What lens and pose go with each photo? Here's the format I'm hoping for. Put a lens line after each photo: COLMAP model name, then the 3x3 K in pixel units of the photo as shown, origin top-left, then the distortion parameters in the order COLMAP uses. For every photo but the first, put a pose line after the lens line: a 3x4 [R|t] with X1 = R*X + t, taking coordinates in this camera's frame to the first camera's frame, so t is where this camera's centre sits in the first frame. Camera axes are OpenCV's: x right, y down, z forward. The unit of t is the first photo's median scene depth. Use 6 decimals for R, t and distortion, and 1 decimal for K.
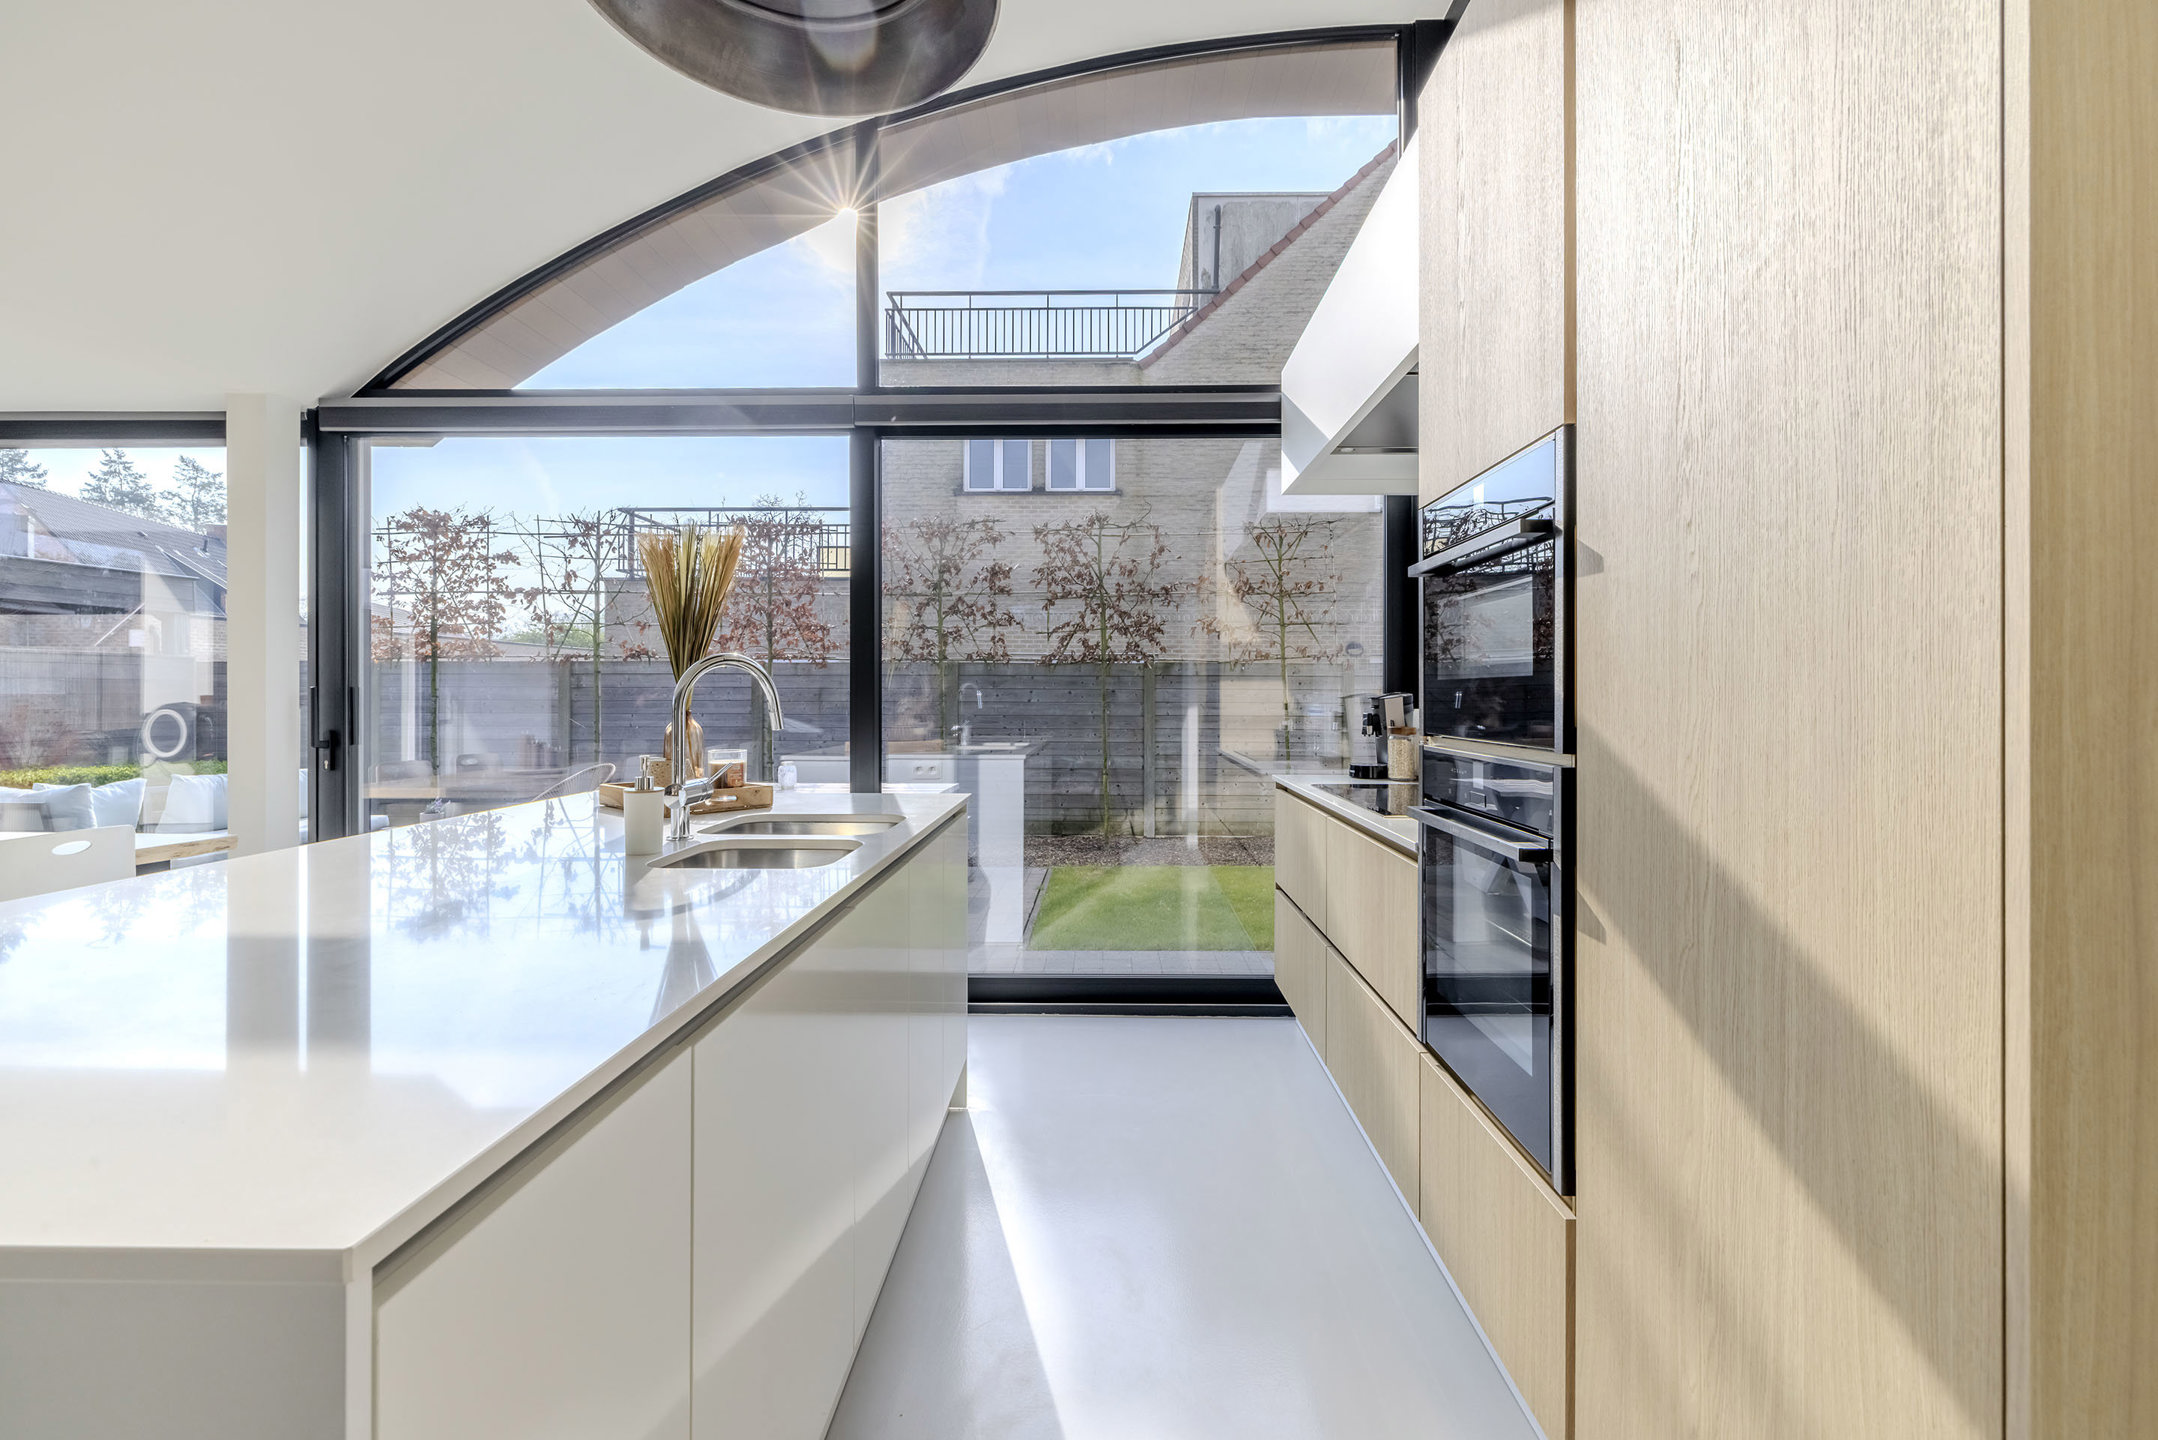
lens RADIAL K [[900.2, 0, 1076.3], [0, 900.2, 703.5], [0, 0, 1]] dist [0.000972, 0.000210]
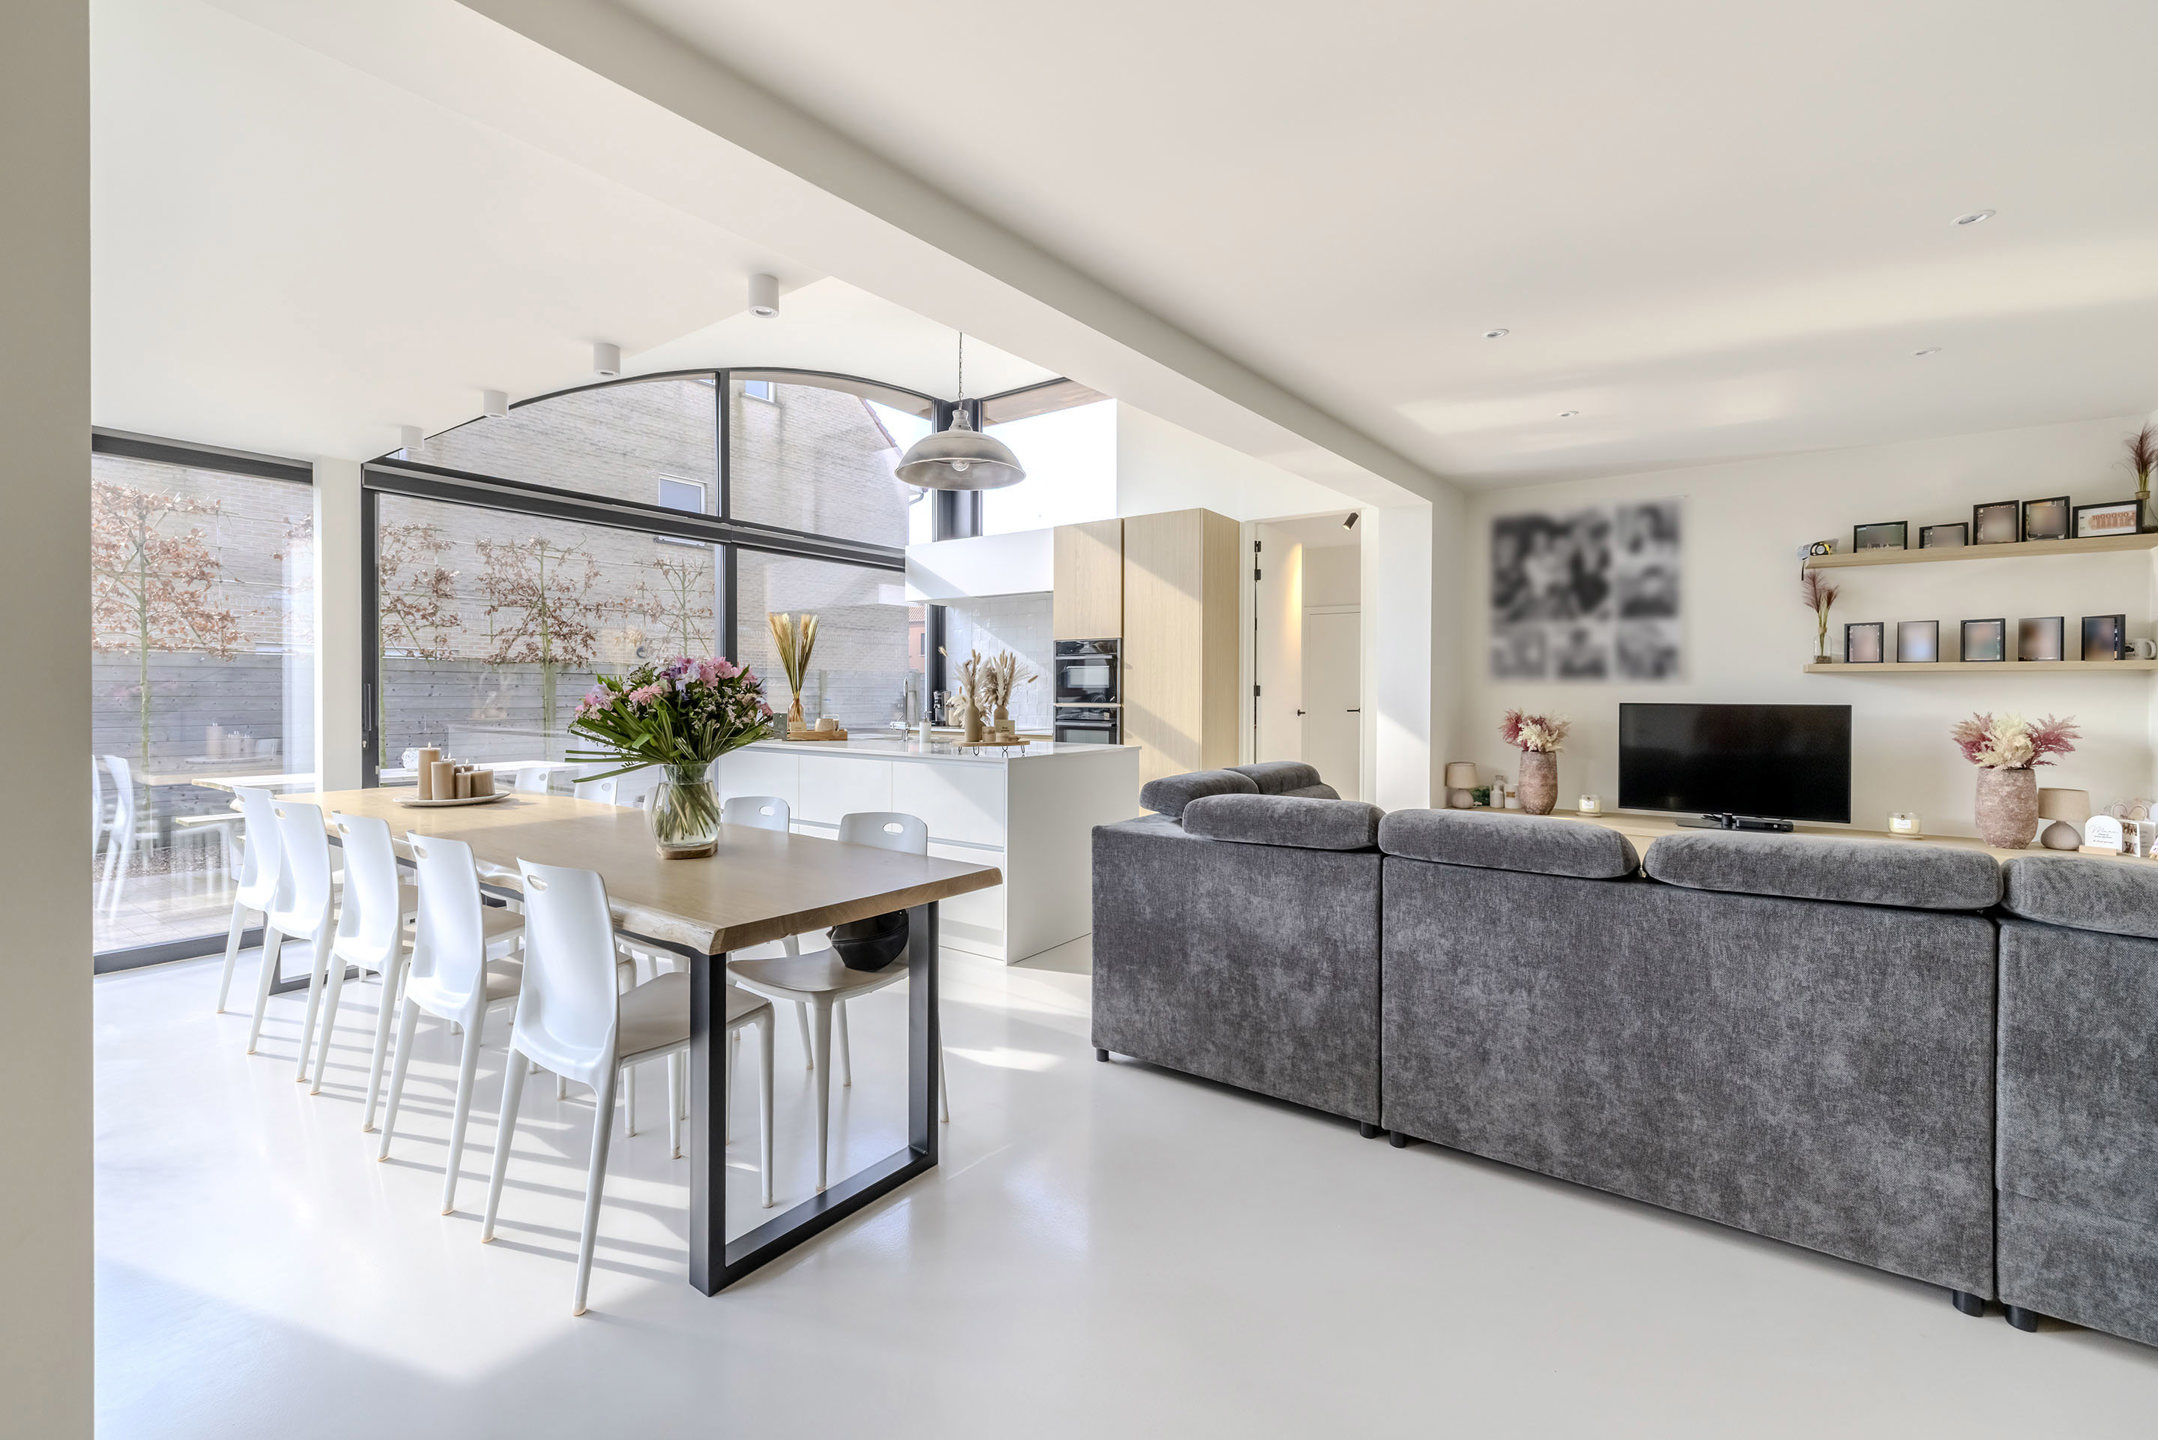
lens RADIAL K [[900.2, 0, 1060.1], [0, 900.2, 710.3], [0, 0, 1]] dist [0.000972, 0.000210]
pose [[0.548735, -0.020722, 0.835740, -0.593152], [0.008644, 0.999780, 0.019115, 0.000416], [-0.835952, -0.003265, 0.548793, -0.224385]]
